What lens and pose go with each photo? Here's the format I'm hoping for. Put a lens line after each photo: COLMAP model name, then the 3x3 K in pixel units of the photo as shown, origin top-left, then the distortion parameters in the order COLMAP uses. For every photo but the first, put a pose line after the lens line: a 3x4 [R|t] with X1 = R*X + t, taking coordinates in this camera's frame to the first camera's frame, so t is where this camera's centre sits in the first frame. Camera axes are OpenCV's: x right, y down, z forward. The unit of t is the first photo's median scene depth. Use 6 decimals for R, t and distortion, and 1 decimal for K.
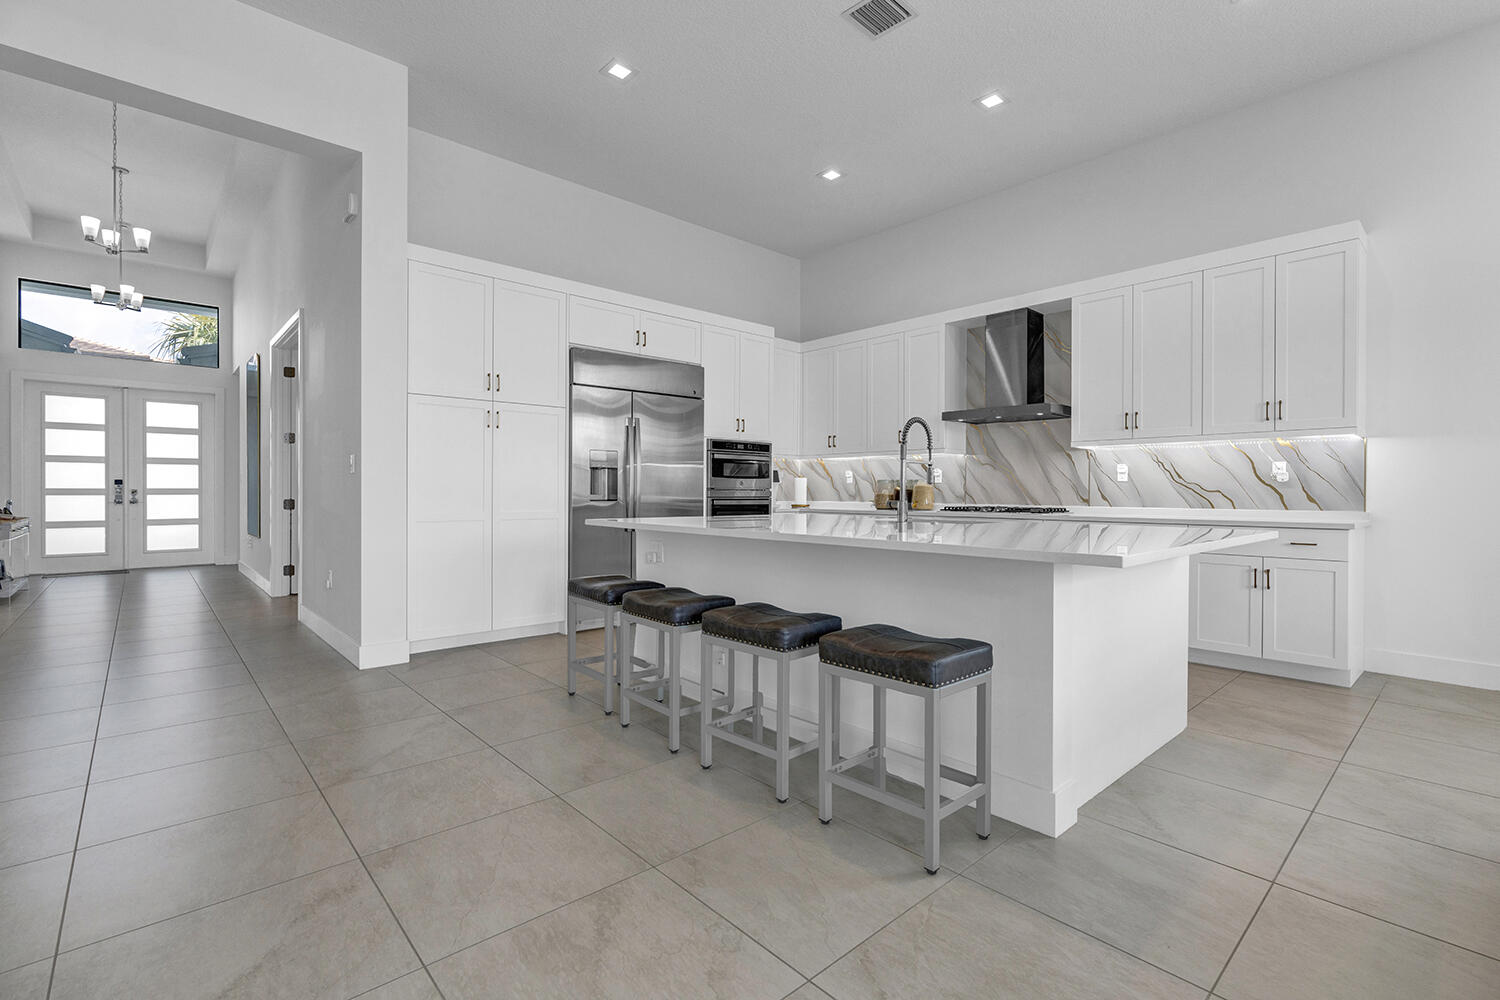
lens RADIAL K [[681.9, 0, 767.0], [0, 681.9, 487.7], [0, 0, 1]] dist [-0.004816, 0.002238]
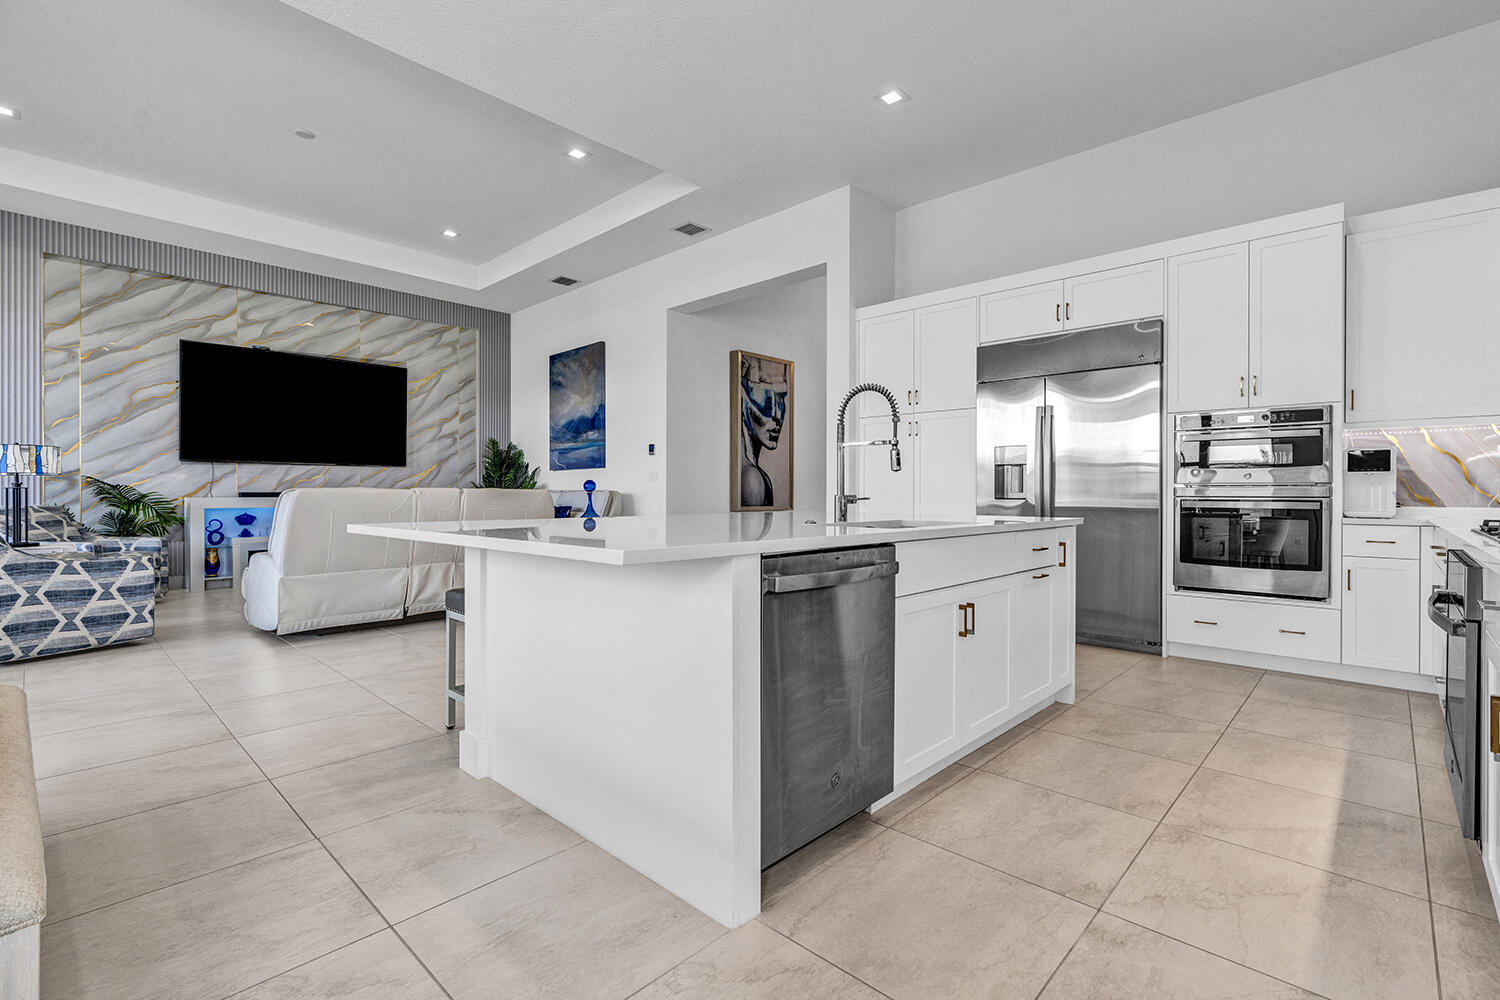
lens RADIAL K [[681.9, 0, 764.7], [0, 681.9, 486.4], [0, 0, 1]] dist [-0.004816, 0.002238]
pose [[0.072149, -0.014301, -0.997291, 0.668310], [0.000940, 0.999898, -0.014271, 0.015081], [0.997393, 0.000092, 0.072155, 0.580926]]
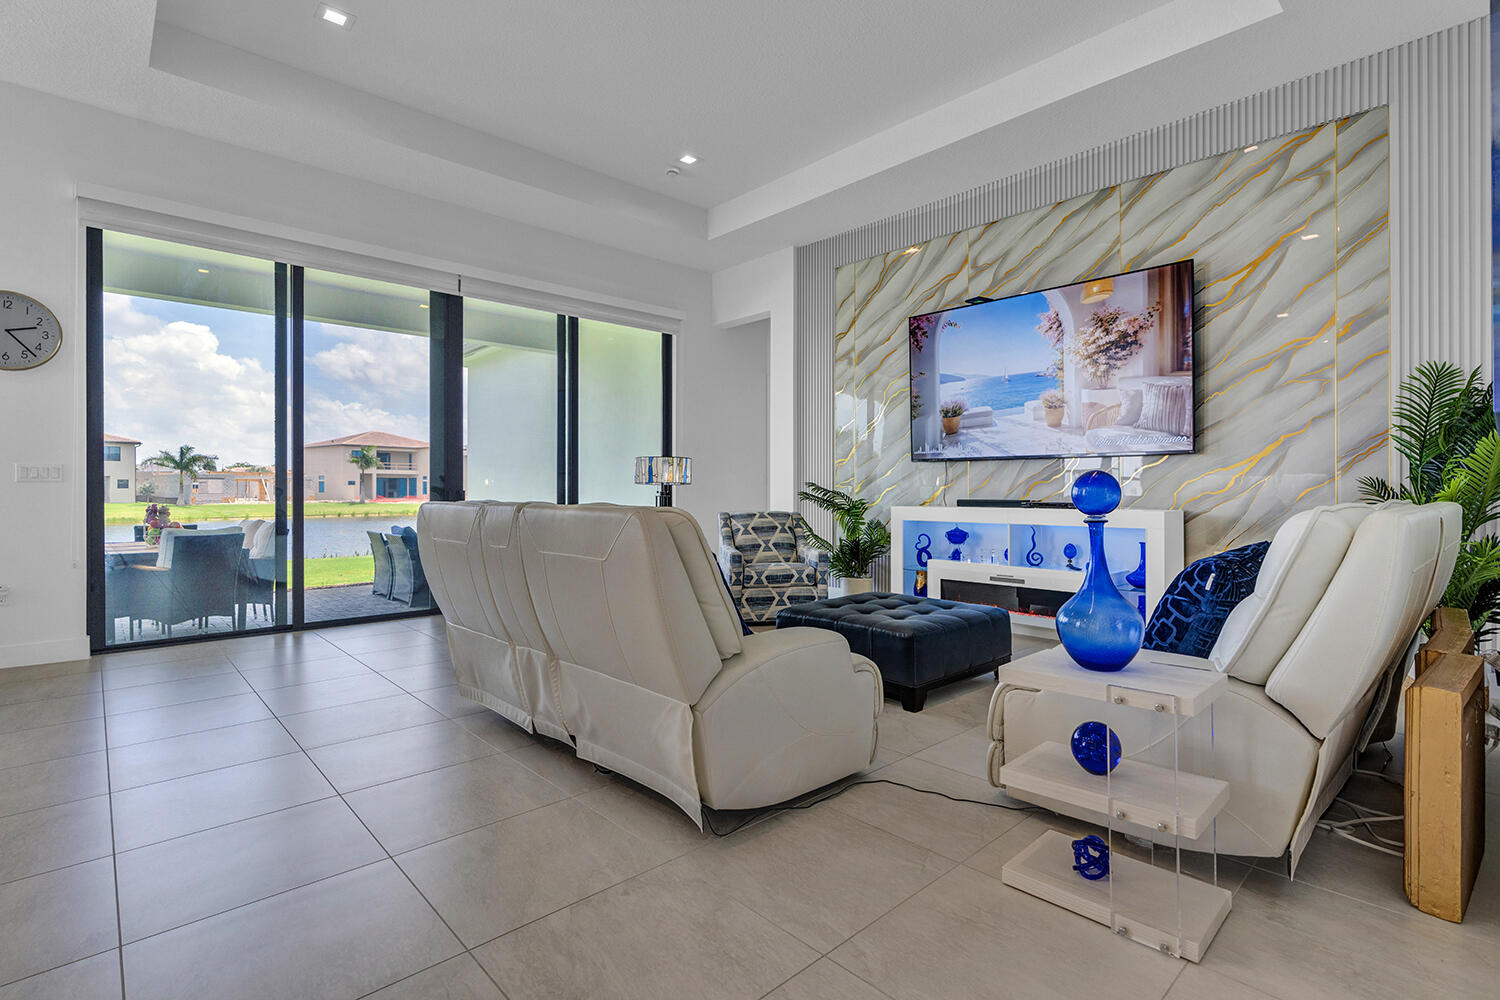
lens RADIAL K [[711.6, 0, 763.9], [0, 711.6, 490.2], [0, 0, 1]] dist [-0.004168, 0.001078]
pose [[-0.999952, -0.004207, -0.008852, -0.518782], [-0.004205, 0.999991, -0.000249, -0.007910], [0.008853, -0.000212, -0.999961, 0.707648]]
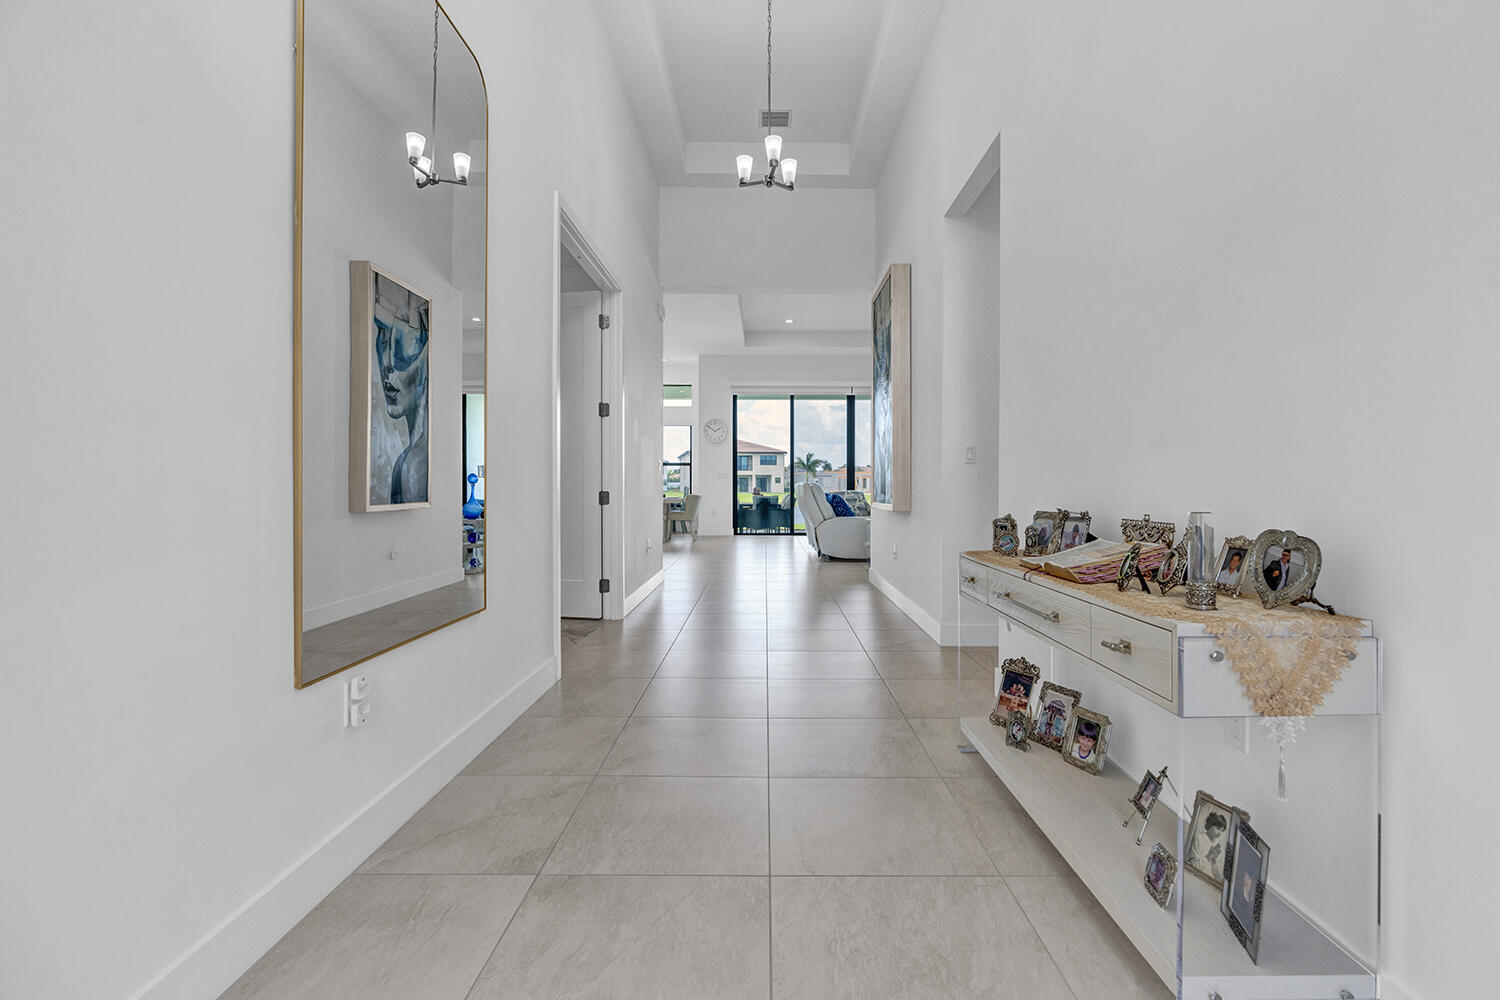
lens RADIAL K [[681.9, 0, 751.0], [0, 681.9, 487.4], [0, 0, 1]] dist [-0.004816, 0.002238]
pose [[-0.716953, -0.006791, 0.697089, -1.558127], [-0.003535, 0.999975, 0.006106, 0.004496], [-0.697113, 0.001913, -0.716959, 1.643364]]
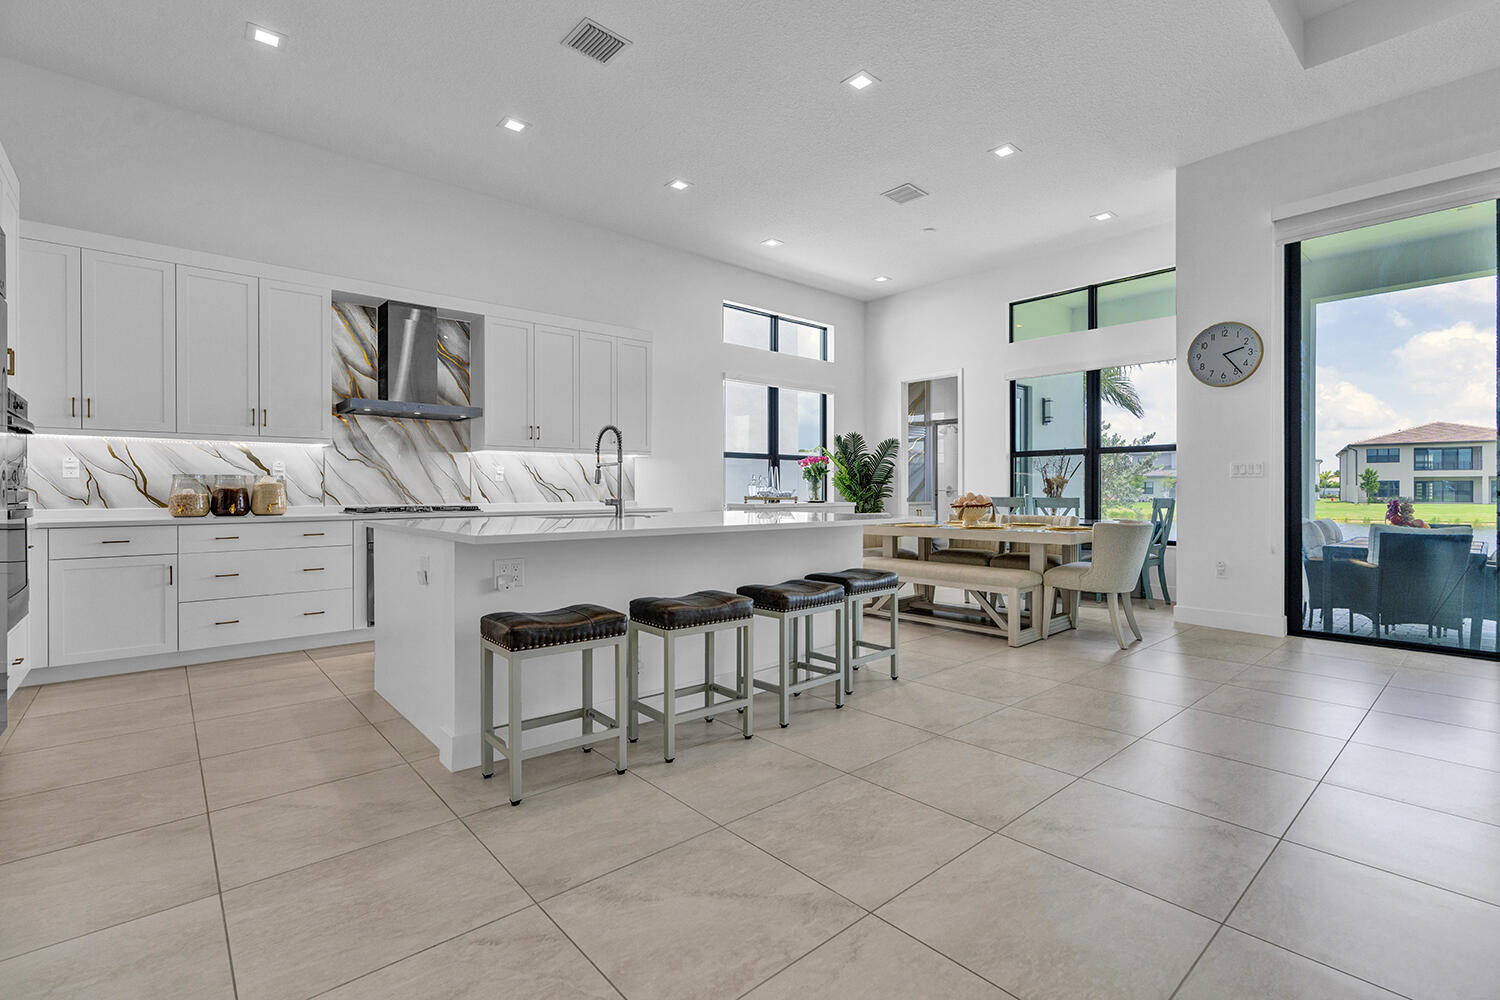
lens RADIAL K [[681.9, 0, 767.2], [0, 681.9, 488.8], [0, 0, 1]] dist [-0.004816, 0.002238]
pose [[0.014285, -0.001247, 0.999897, -0.628558], [-0.001431, 0.999998, 0.001267, 0.001597], [-0.999897, -0.001449, 0.014283, 0.506358]]
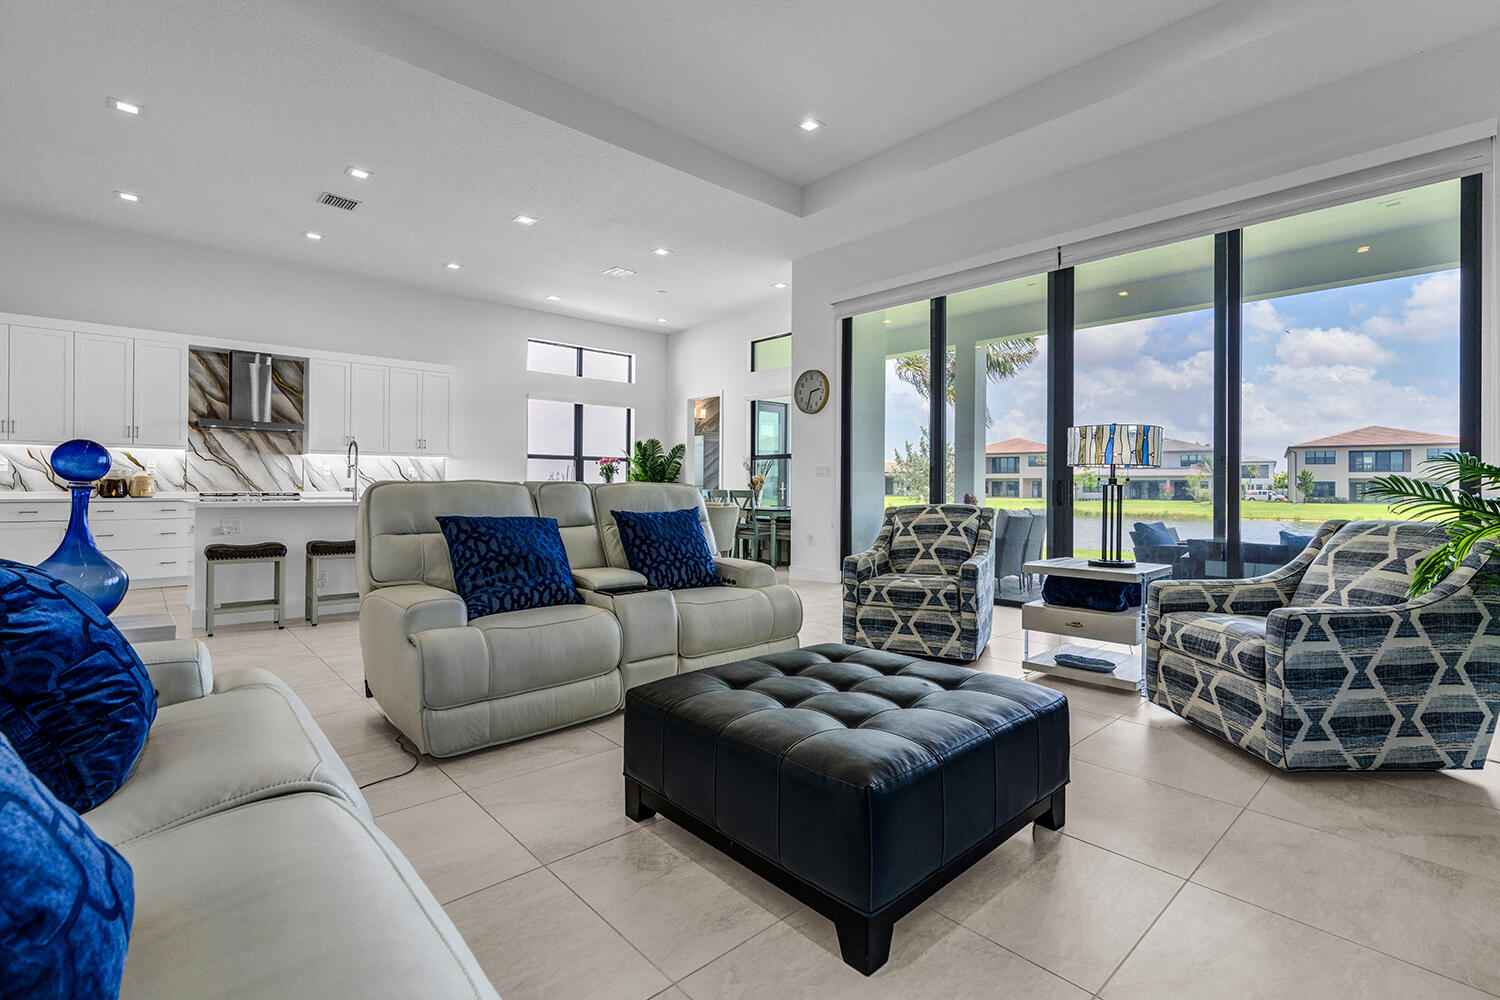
lens RADIAL K [[681.9, 0, 768.2], [0, 681.9, 482.0], [0, 0, 1]] dist [-0.004816, 0.002238]
pose [[-0.010431, 0.007318, 0.999919, -1.086717], [-0.004671, 0.999962, -0.007367, 0.012883], [-0.999935, -0.004747, -0.010397, -0.038842]]
